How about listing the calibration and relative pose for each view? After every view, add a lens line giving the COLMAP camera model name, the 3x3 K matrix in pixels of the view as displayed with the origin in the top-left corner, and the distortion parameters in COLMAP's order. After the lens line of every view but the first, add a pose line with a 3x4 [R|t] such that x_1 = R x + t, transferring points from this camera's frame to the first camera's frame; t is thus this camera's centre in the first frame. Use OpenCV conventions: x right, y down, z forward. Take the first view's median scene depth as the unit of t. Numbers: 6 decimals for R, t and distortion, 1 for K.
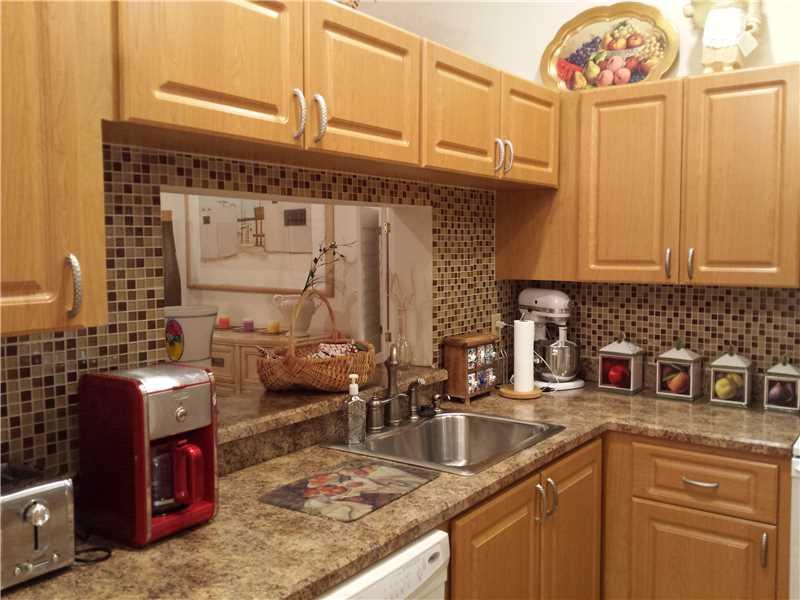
lens RADIAL K [[731.4, 0, 429.0], [0, 731.4, 293.9], [0, 0, 1]] dist [0.016442, 0.000000]
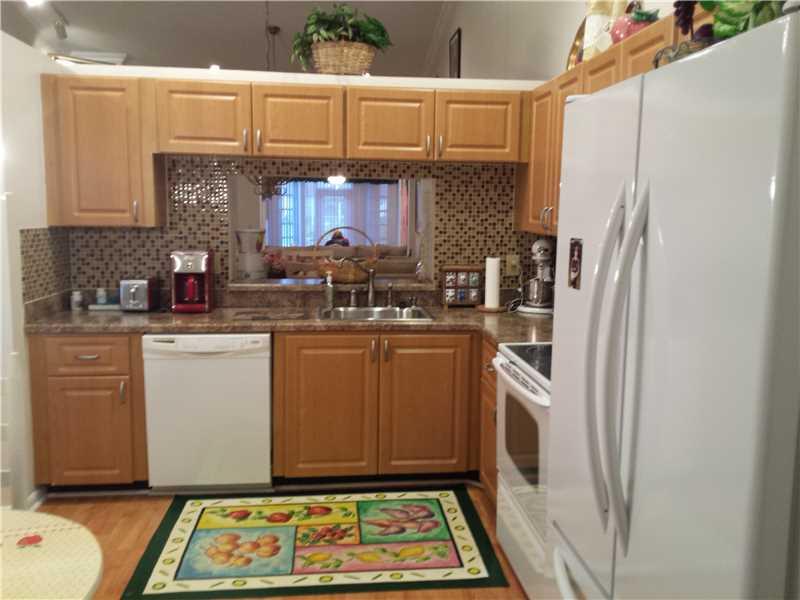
lens RADIAL K [[731.4, 0, 407.1], [0, 731.4, 288.1], [0, 0, 1]] dist [0.016442, 0.000000]
pose [[0.654603, 0.095319, -0.749940, 1.442992], [-0.066786, 0.995432, 0.068226, 0.012418], [0.753017, 0.005425, 0.657978, -0.073080]]
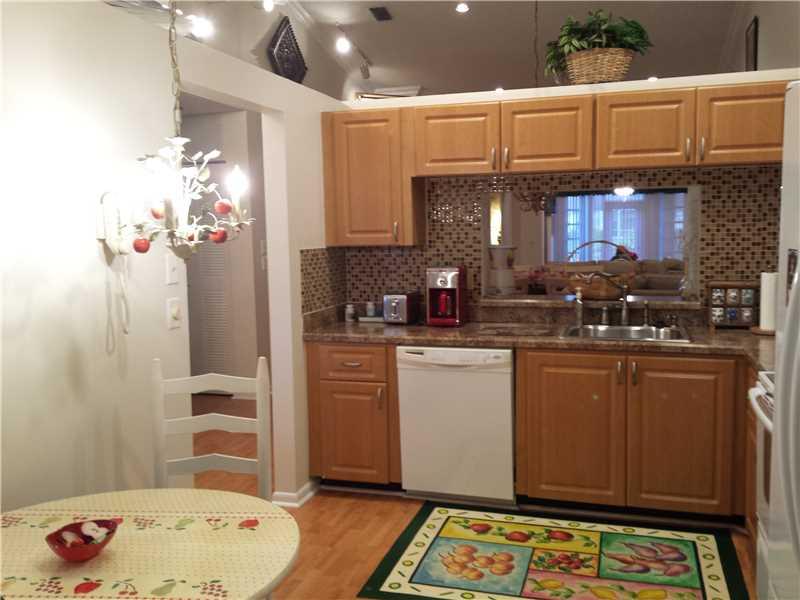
lens RADIAL K [[731.4, 0, 414.3], [0, 731.4, 285.6], [0, 0, 1]] dist [0.016442, 0.000000]
pose [[0.288786, 0.078100, -0.954203, 1.510953], [-0.044689, 0.996680, 0.068052, 0.001844], [0.956350, 0.022990, 0.291317, 0.092760]]
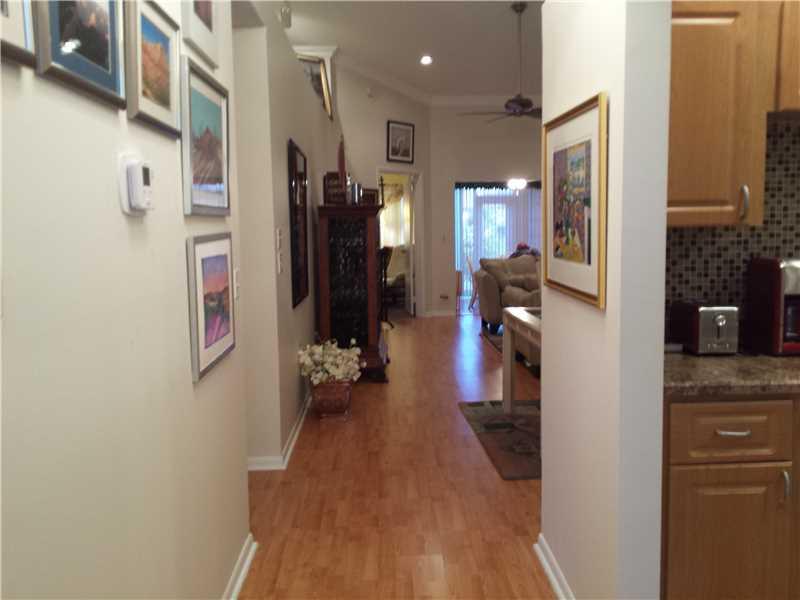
lens RADIAL K [[731.4, 0, 407.7], [0, 731.4, 288.0], [0, 0, 1]] dist [0.016442, 0.000000]
pose [[0.602789, 0.067478, -0.795042, 0.306982], [-0.041189, 0.997721, 0.053451, 0.085853], [0.796837, 0.000527, 0.604194, -0.502753]]
